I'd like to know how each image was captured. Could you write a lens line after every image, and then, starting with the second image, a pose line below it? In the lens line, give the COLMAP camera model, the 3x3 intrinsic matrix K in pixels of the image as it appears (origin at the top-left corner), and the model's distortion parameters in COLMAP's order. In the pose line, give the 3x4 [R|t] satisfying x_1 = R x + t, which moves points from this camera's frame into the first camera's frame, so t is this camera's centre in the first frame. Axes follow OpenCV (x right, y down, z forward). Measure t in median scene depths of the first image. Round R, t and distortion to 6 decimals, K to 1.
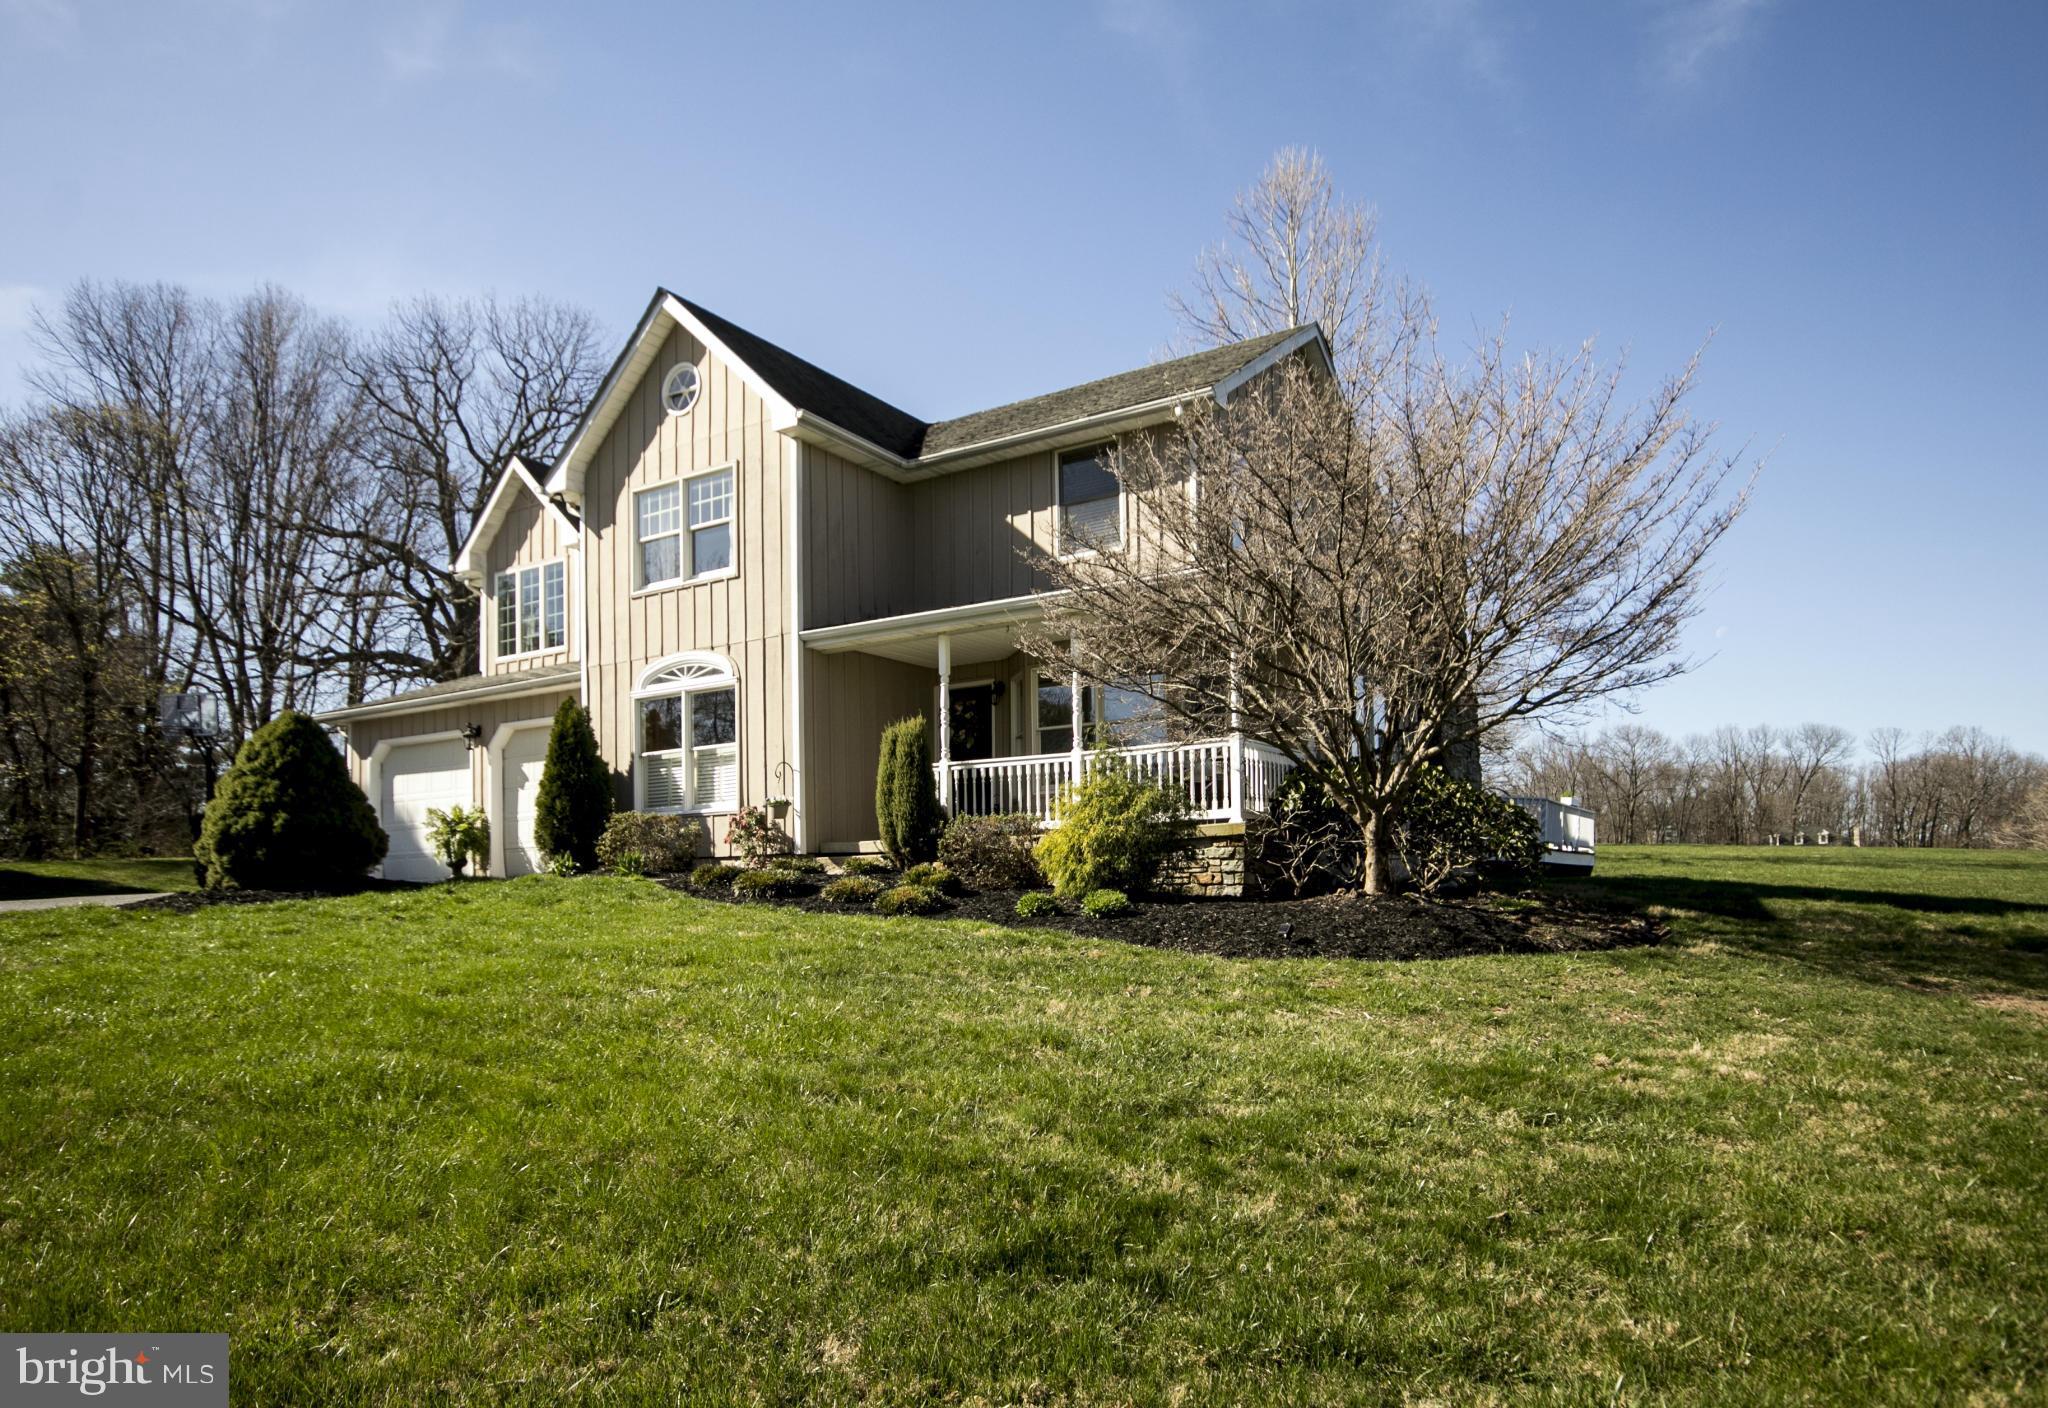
lens RADIAL K [[1135.1, 0, 1024.8], [0, 1135.1, 821.7], [0, 0, 1]] dist [0.001228, 0.000111]
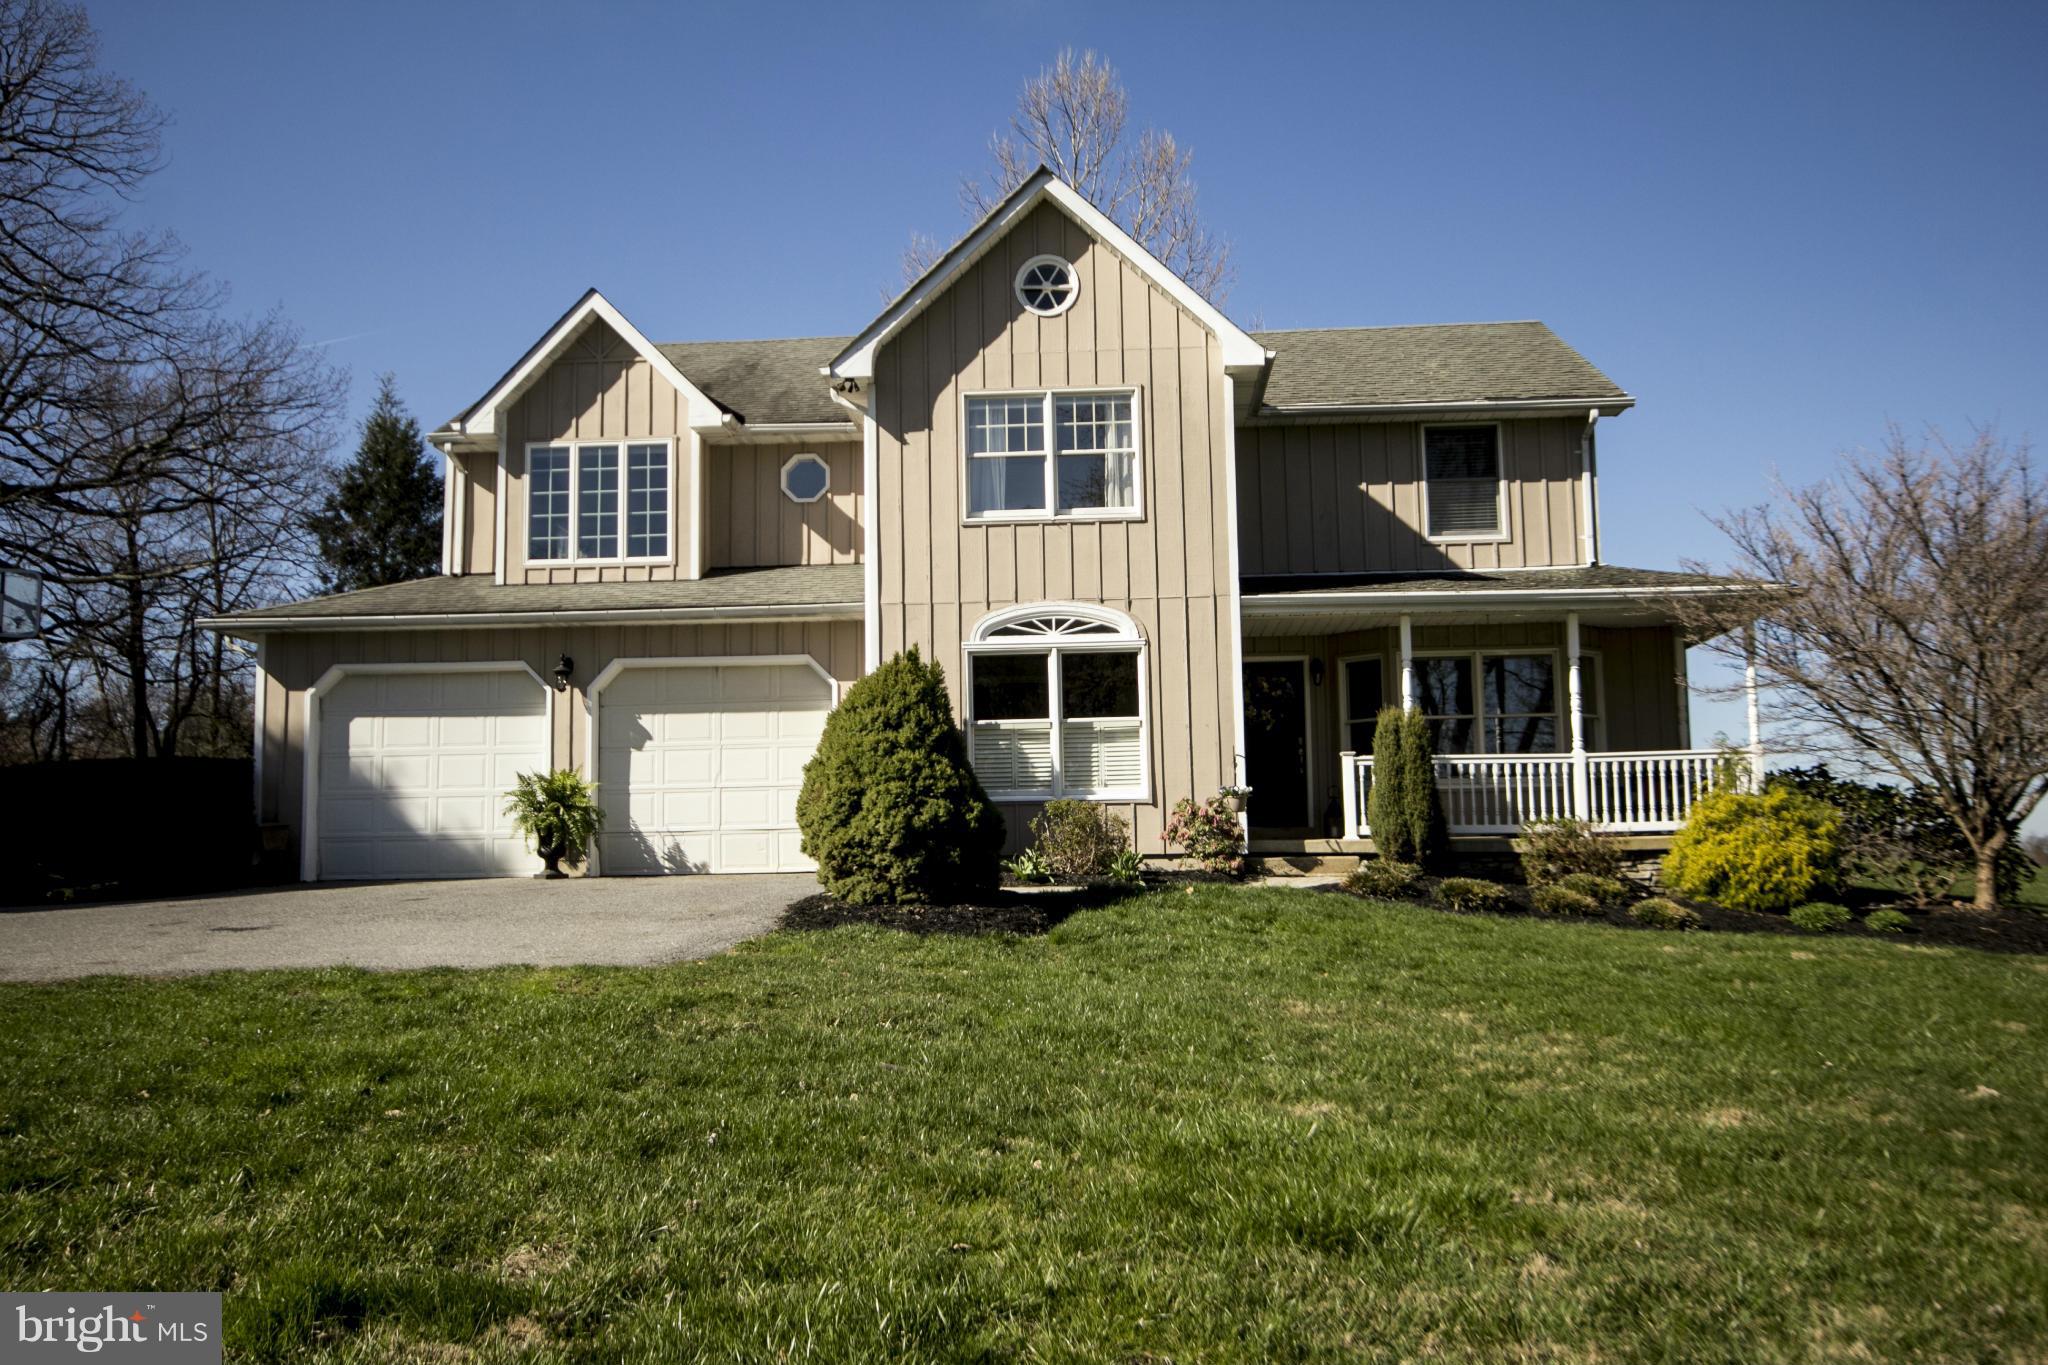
lens RADIAL K [[1427.5, 0, 1022.2], [0, 1427.5, 694.3], [0, 0, 1]] dist [0.007983, 0.008391]
pose [[0.903472, 0.058819, 0.424592, -0.749080], [-0.031175, 0.996934, -0.071769, -0.008043], [-0.427512, 0.051605, 0.902536, 0.084722]]
